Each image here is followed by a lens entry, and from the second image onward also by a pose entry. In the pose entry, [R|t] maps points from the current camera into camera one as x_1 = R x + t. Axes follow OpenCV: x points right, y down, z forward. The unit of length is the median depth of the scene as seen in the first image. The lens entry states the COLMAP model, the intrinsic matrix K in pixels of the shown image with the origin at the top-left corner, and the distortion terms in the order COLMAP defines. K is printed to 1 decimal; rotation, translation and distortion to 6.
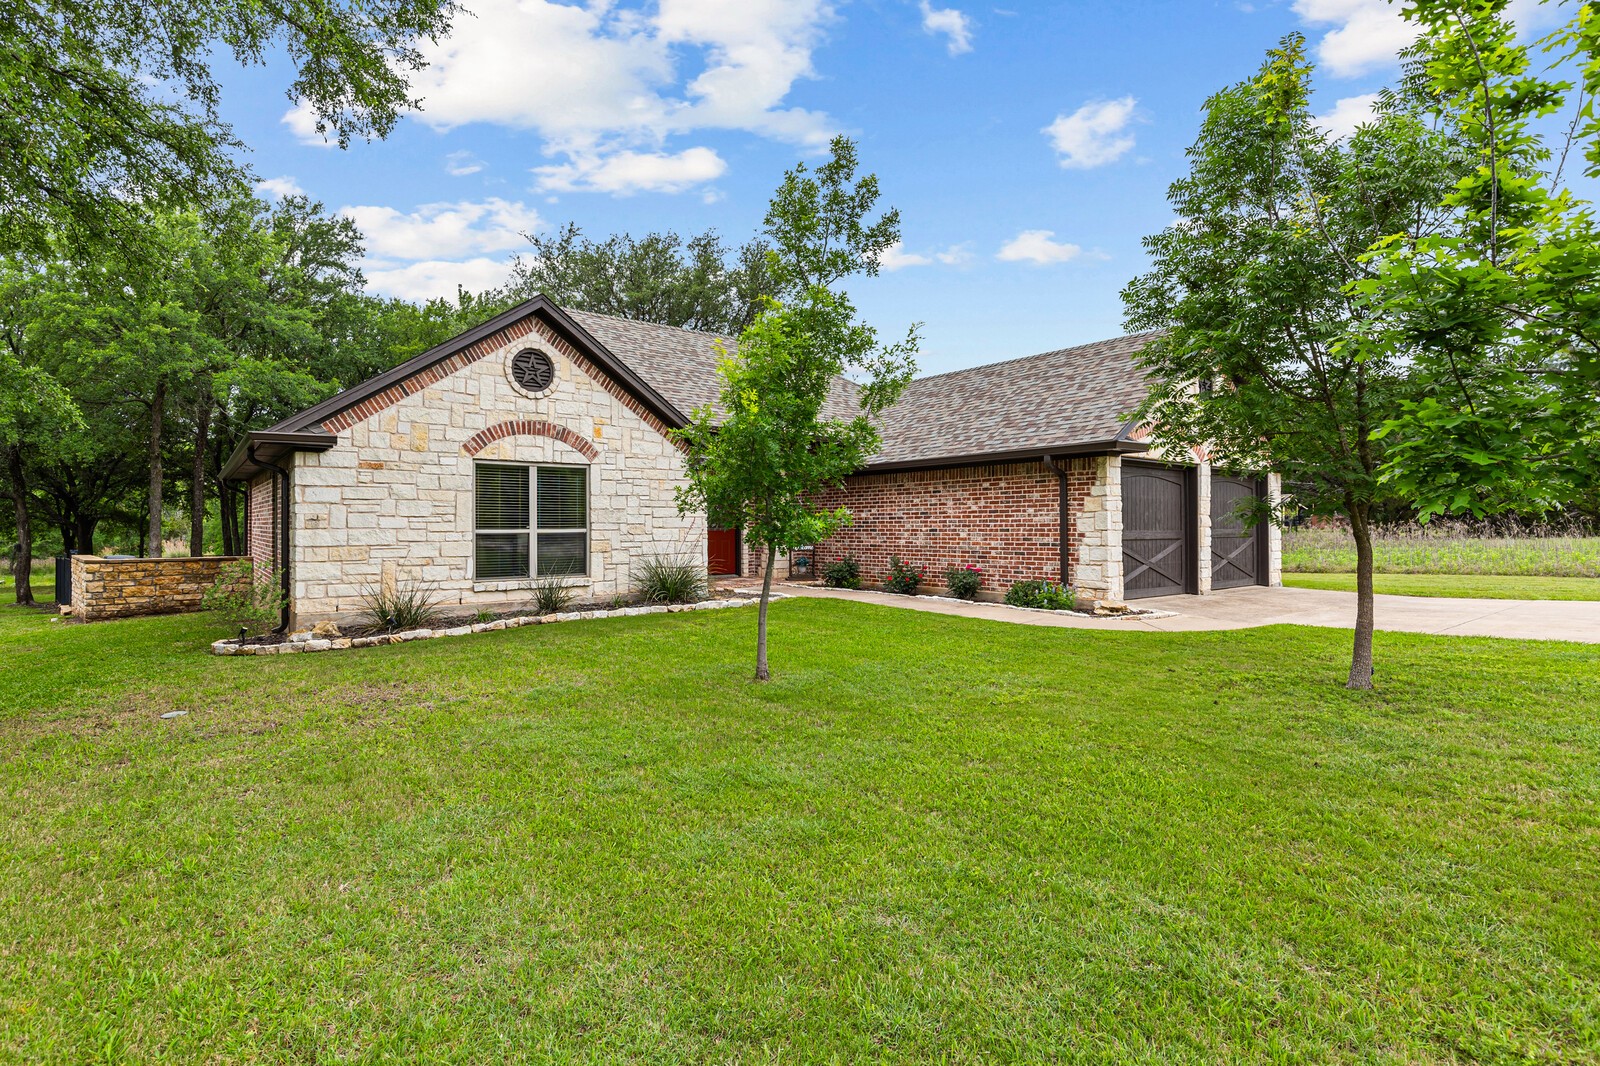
lens RADIAL K [[808.9, 0, 799.7], [0, 808.9, 528.0], [0, 0, 1]] dist [-0.000637, 0.000042]
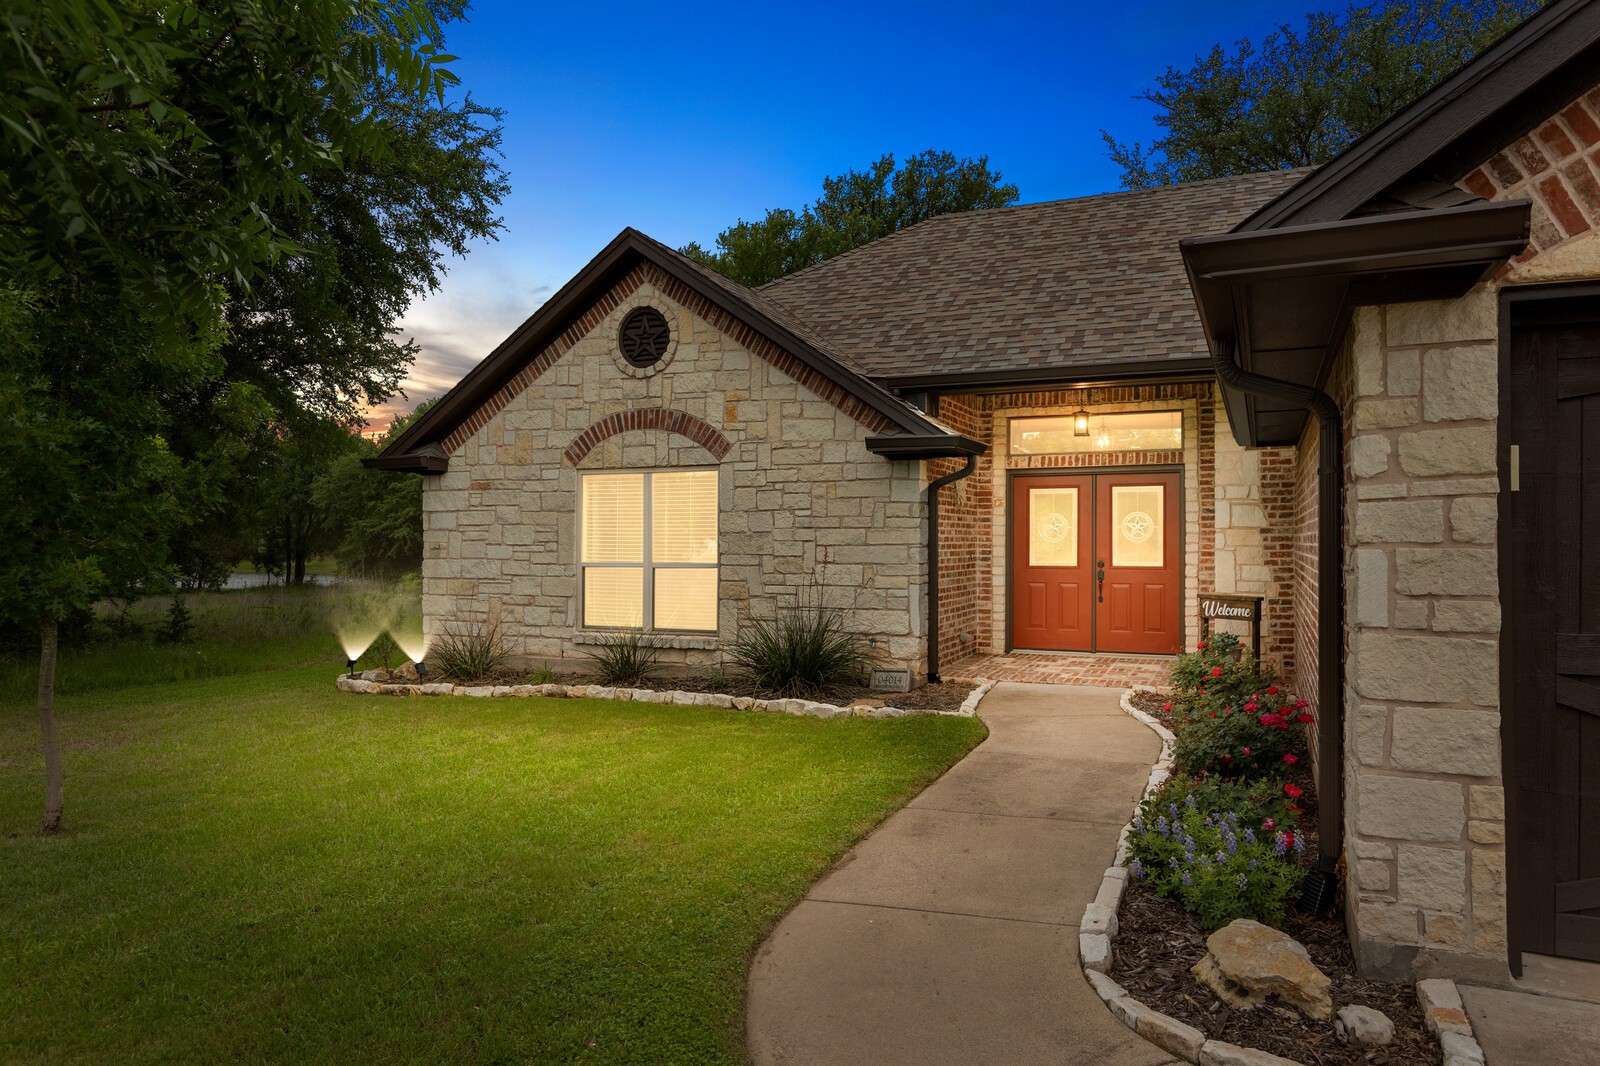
lens RADIAL K [[1063.7, 0, 800.1], [0, 1063.7, 534.9], [0, 0, 1]] dist [0.003324, 0.000054]
pose [[0.453844, -0.002298, -0.891078, 0.574407], [-0.005146, 0.999973, -0.005199, -0.018893], [0.891066, 0.006945, 0.453820, 0.717985]]
